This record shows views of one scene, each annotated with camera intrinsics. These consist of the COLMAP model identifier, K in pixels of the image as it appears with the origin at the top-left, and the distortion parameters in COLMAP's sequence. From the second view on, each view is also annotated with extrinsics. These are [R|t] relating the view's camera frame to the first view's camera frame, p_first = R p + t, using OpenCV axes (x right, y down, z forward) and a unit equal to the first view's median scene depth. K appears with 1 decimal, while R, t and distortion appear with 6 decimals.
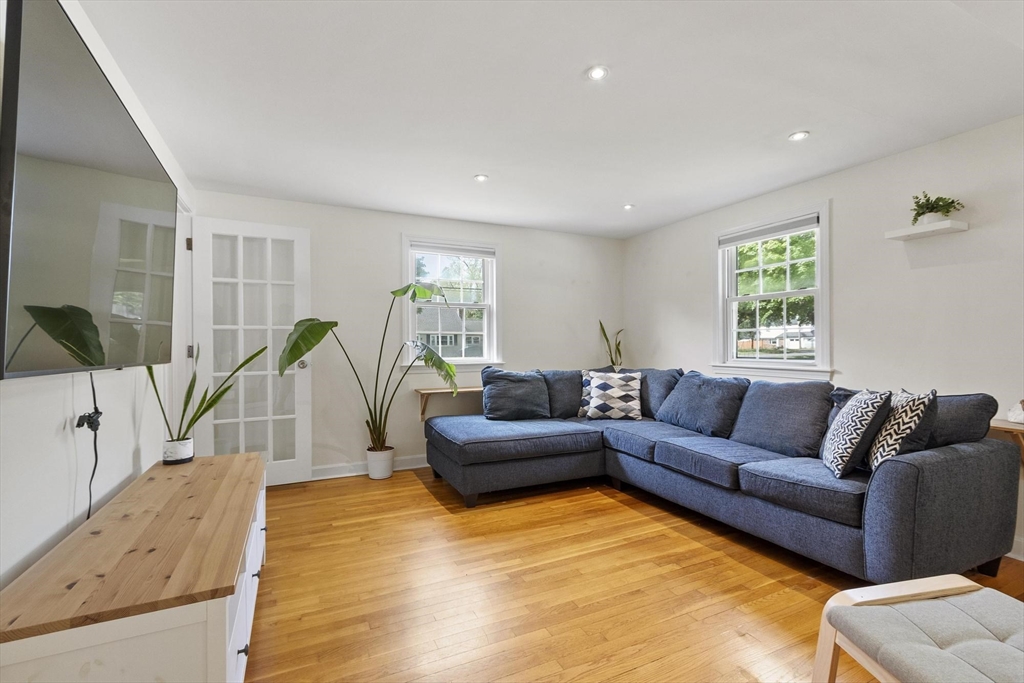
lens RADIAL K [[452.3, 0, 510.9], [0, 452.3, 343.4], [0, 0, 1]] dist [0.000806, -0.000513]
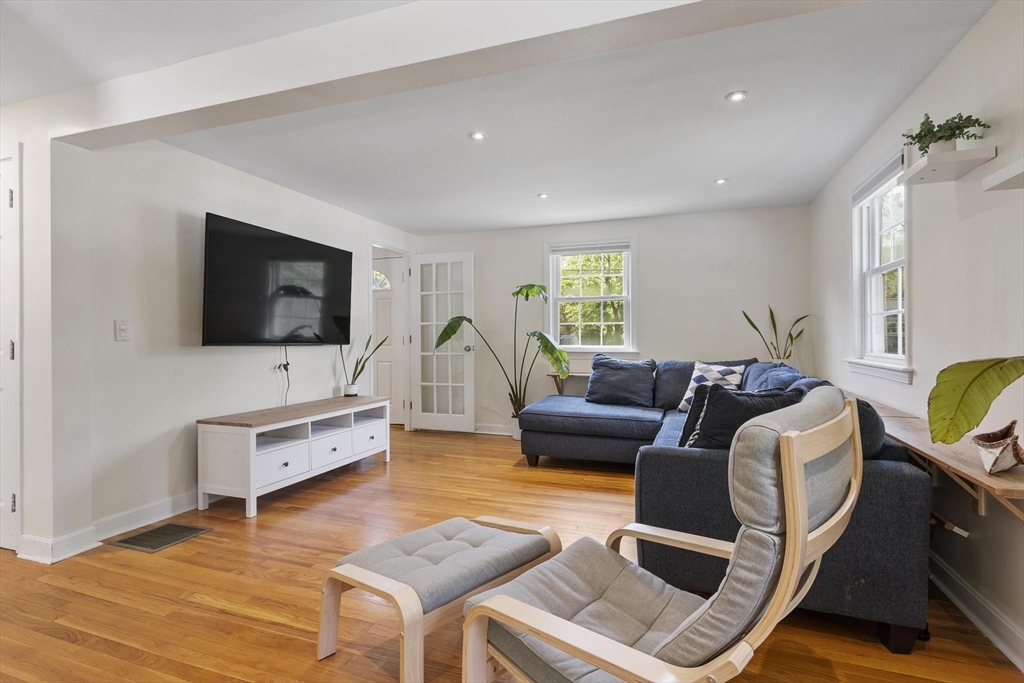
lens RADIAL K [[502.2, 0, 512.3], [0, 502.2, 336.4], [0, 0, 1]] dist [-0.000695, 0.000434]
pose [[0.702632, 0.001565, -0.711552, 0.736312], [0.003743, 0.999976, 0.005895, -0.000321], [0.711544, -0.006805, 0.702609, -0.002399]]
